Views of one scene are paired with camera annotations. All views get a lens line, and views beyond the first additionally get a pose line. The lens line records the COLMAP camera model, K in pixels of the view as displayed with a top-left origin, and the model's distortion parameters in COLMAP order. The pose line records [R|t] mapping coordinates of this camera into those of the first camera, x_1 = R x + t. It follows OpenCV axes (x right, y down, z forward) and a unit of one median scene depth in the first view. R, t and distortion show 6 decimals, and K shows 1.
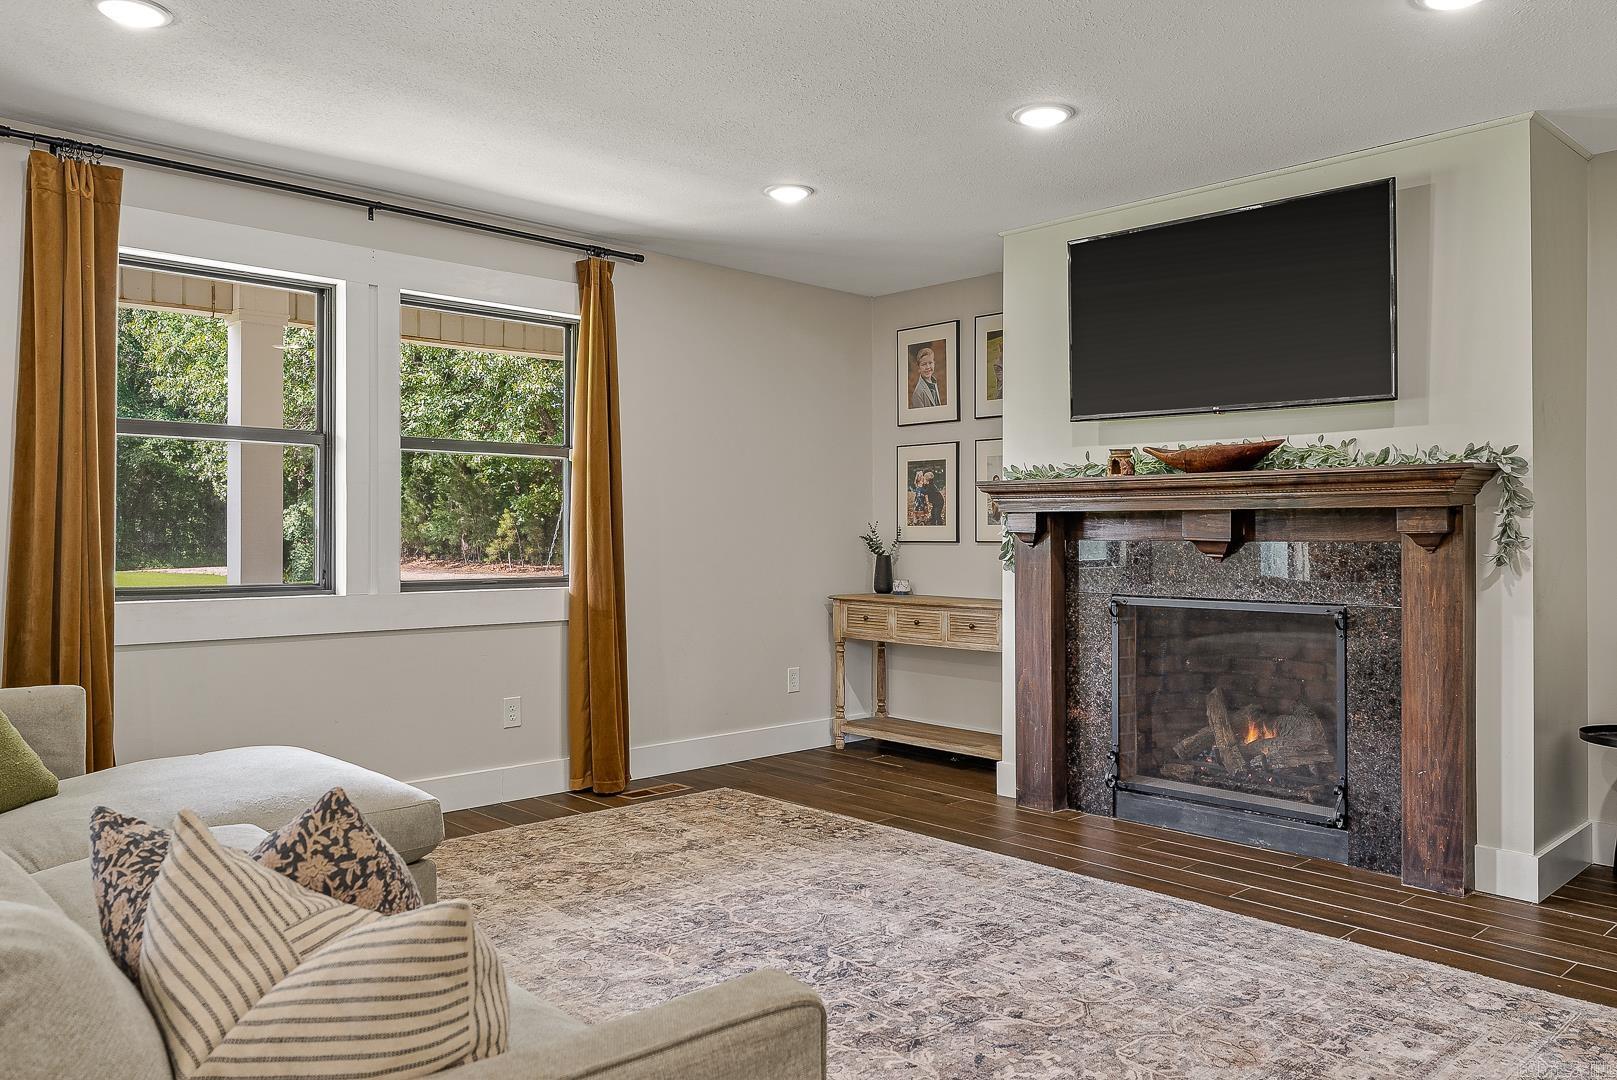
lens RADIAL K [[1201.4, 0, 806.8], [0, 1201.4, 551.7], [0, 0, 1]] dist [-0.004303, 0.007104]
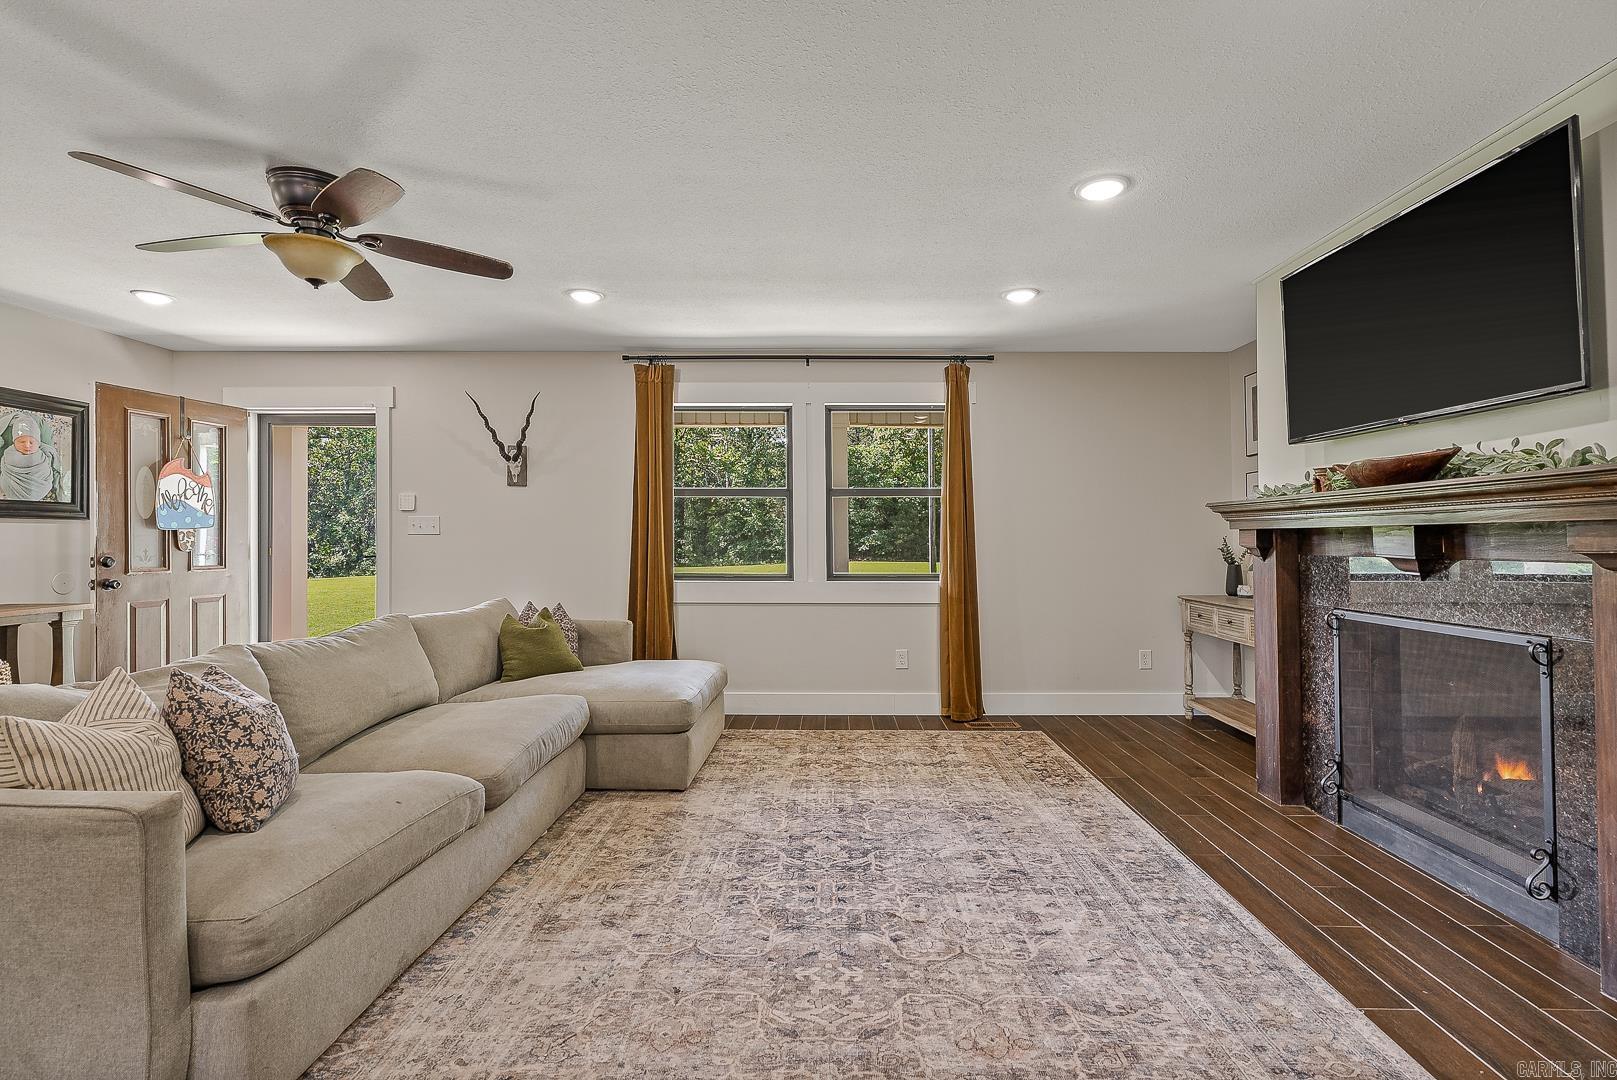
lens RADIAL K [[748.3, 0, 811.0], [0, 748.3, 549.6], [0, 0, 1]] dist [-0.007555, 0.003103]
pose [[0.710838, 0.006236, -0.703328, 0.439940], [-0.009787, 0.999952, -0.001025, -0.010908], [0.703288, 0.007612, 0.710865, 0.258122]]
